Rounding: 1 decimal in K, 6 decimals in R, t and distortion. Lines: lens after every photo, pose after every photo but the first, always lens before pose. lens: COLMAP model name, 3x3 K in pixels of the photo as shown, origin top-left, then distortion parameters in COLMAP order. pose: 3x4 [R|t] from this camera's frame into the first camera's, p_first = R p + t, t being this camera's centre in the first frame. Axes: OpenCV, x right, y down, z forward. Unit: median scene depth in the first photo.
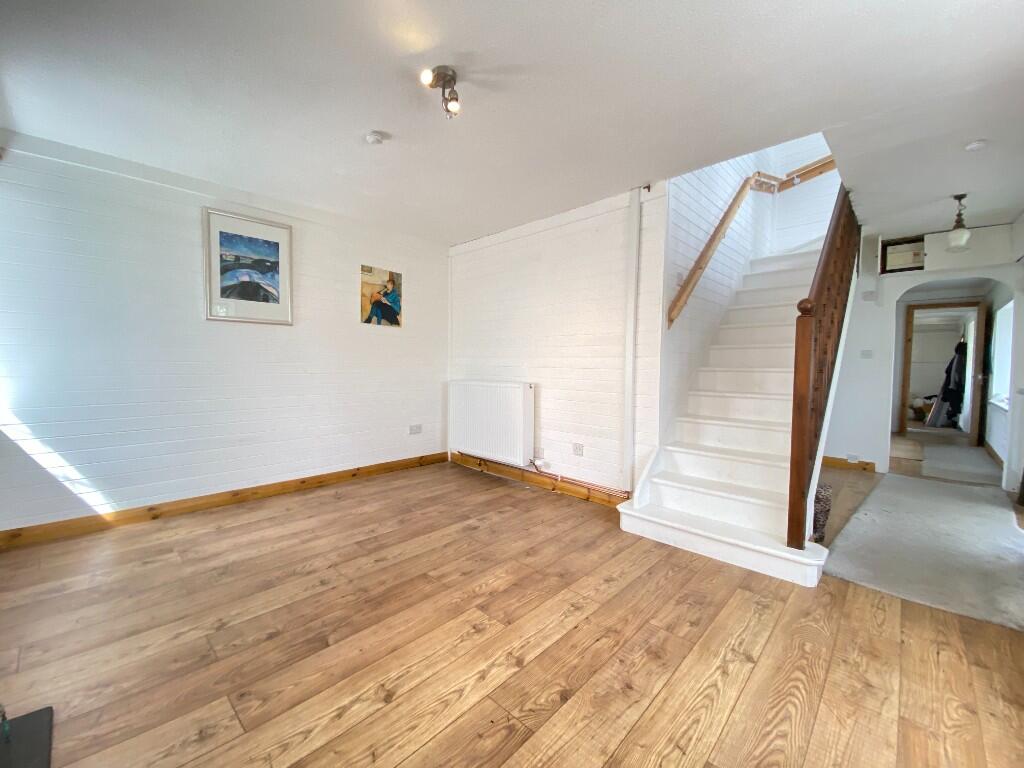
lens RADIAL K [[413.3, 0, 512.0], [0, 413.3, 384.0], [0, 0, 1]] dist [0.039606, -0.026311]
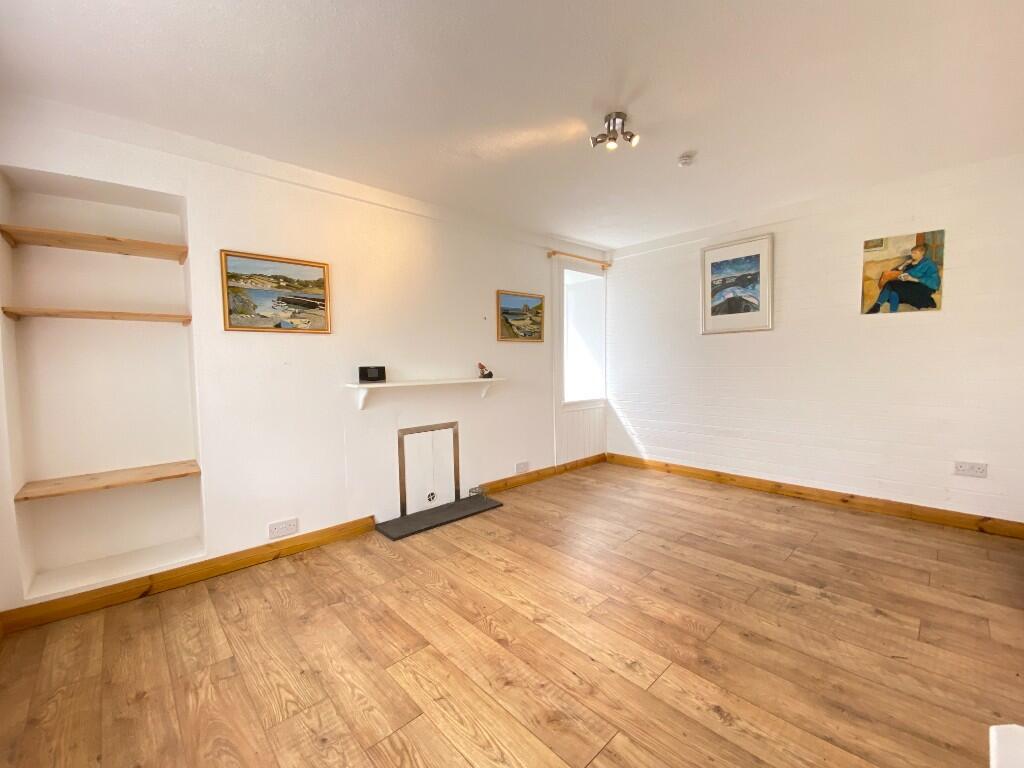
lens RADIAL K [[413.3, 0, 512.0], [0, 413.3, 384.0], [0, 0, 1]] dist [0.039606, -0.026311]
pose [[-0.058290, 0.039067, -0.997535, 0.680226], [-0.030658, 0.998693, 0.040903, -0.038591], [0.997829, 0.032966, -0.057016, 0.546113]]
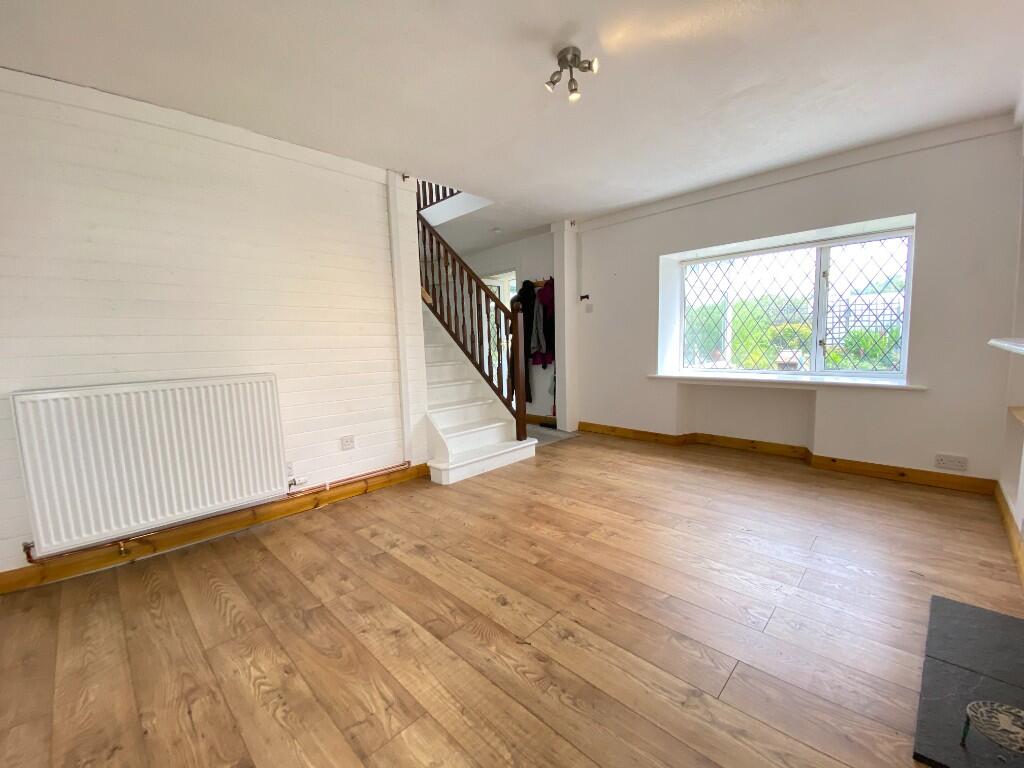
lens RADIAL K [[413.0, 0, 507.2], [0, 413.0, 384.4], [0, 0, 1]] dist [0.036997, -0.026250]
pose [[0.022386, -0.110294, 0.993647, -0.864196], [0.079291, 0.990961, 0.108210, -0.039111], [-0.996600, 0.076365, 0.030929, 0.796919]]
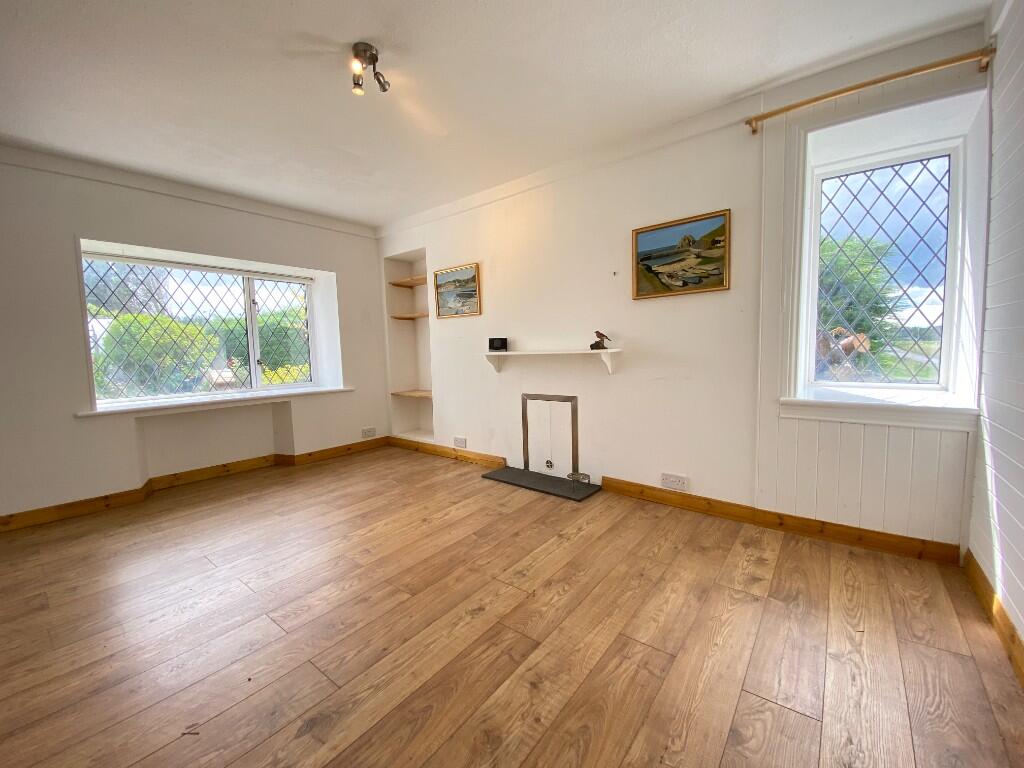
lens RADIAL K [[413.3, 0, 512.0], [0, 413.3, 384.0], [0, 0, 1]] dist [0.039606, -0.026311]
pose [[-0.995982, 0.026260, -0.085622, -0.274525], [0.014584, 0.990840, 0.134248, -0.059035], [0.088363, 0.132460, -0.987242, 1.422694]]
